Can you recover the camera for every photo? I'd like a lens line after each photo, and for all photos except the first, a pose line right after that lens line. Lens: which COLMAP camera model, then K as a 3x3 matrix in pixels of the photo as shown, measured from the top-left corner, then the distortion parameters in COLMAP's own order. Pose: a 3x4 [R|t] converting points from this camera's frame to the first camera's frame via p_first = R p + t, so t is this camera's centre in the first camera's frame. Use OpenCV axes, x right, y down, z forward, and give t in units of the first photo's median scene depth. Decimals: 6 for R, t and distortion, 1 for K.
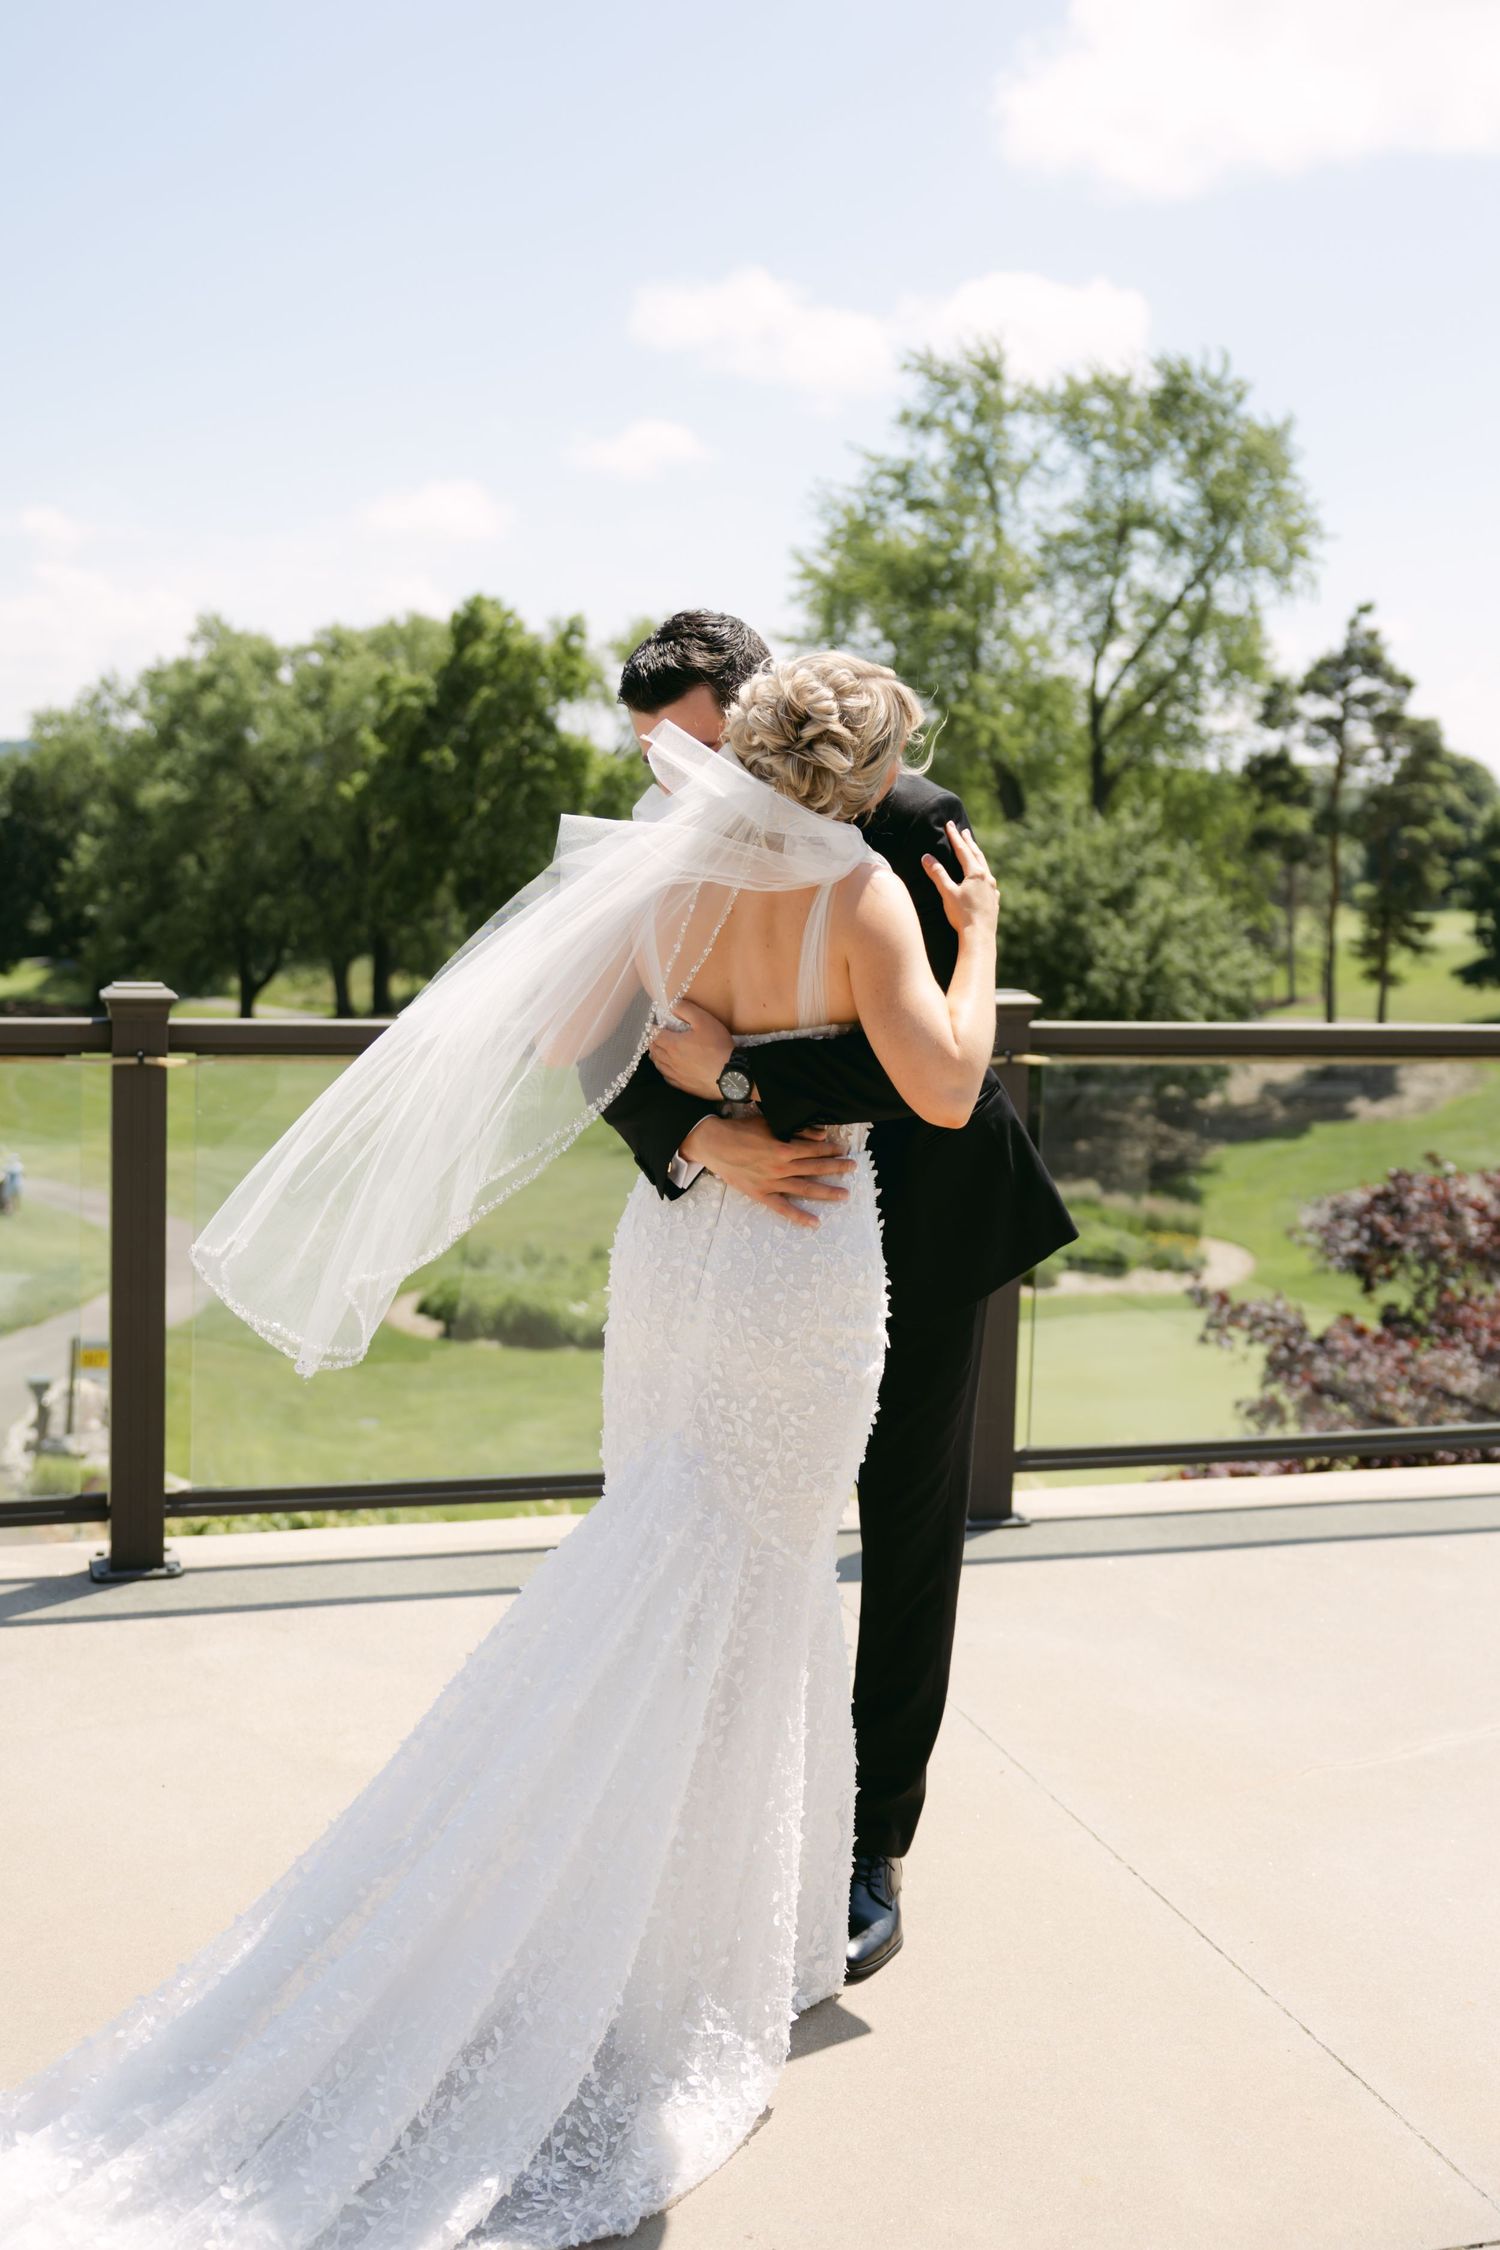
lens RADIAL K [[2964.0, 0, 750.0], [0, 2964.0, 1125.0], [0, 0, 1]] dist [-0.010430, 0.012352]
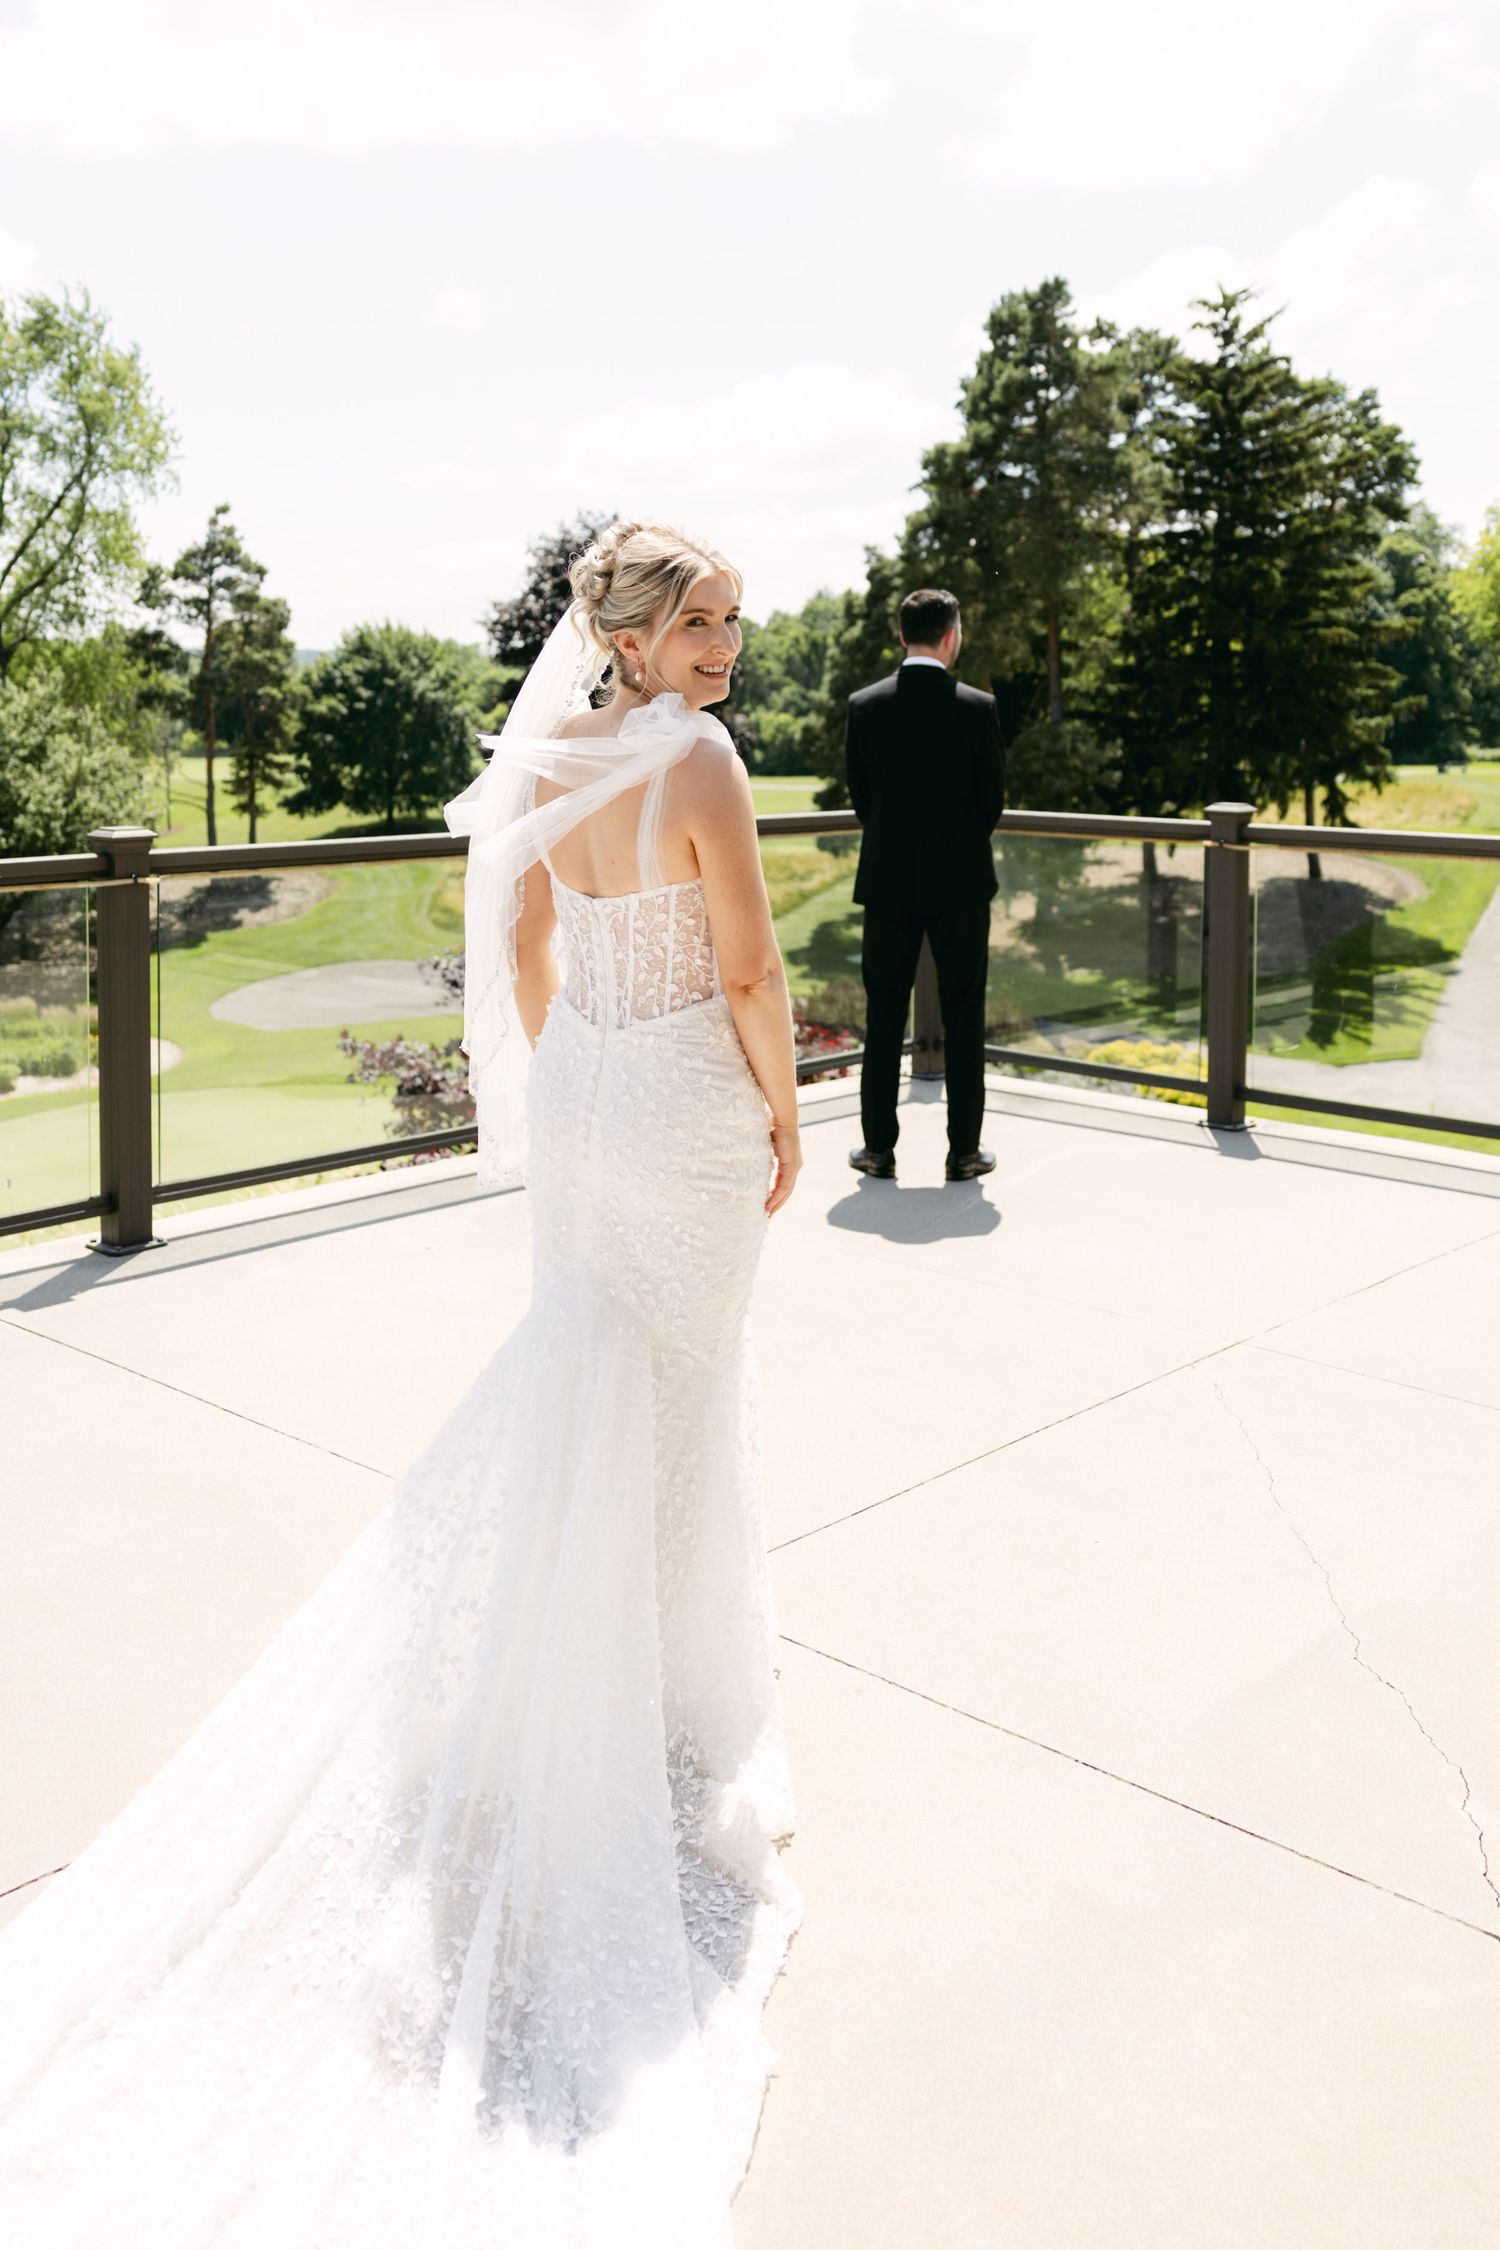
lens RADIAL K [[3260.8, 0, 750.0], [0, 3260.8, 1125.0], [0, 0, 1]] dist [0.015151, 0.034102]
pose [[0.788196, -0.104628, 0.606465, -0.459418], [0.080540, 0.994504, 0.066898, 0.006749], [-0.610131, -0.003884, 0.792291, -0.204504]]
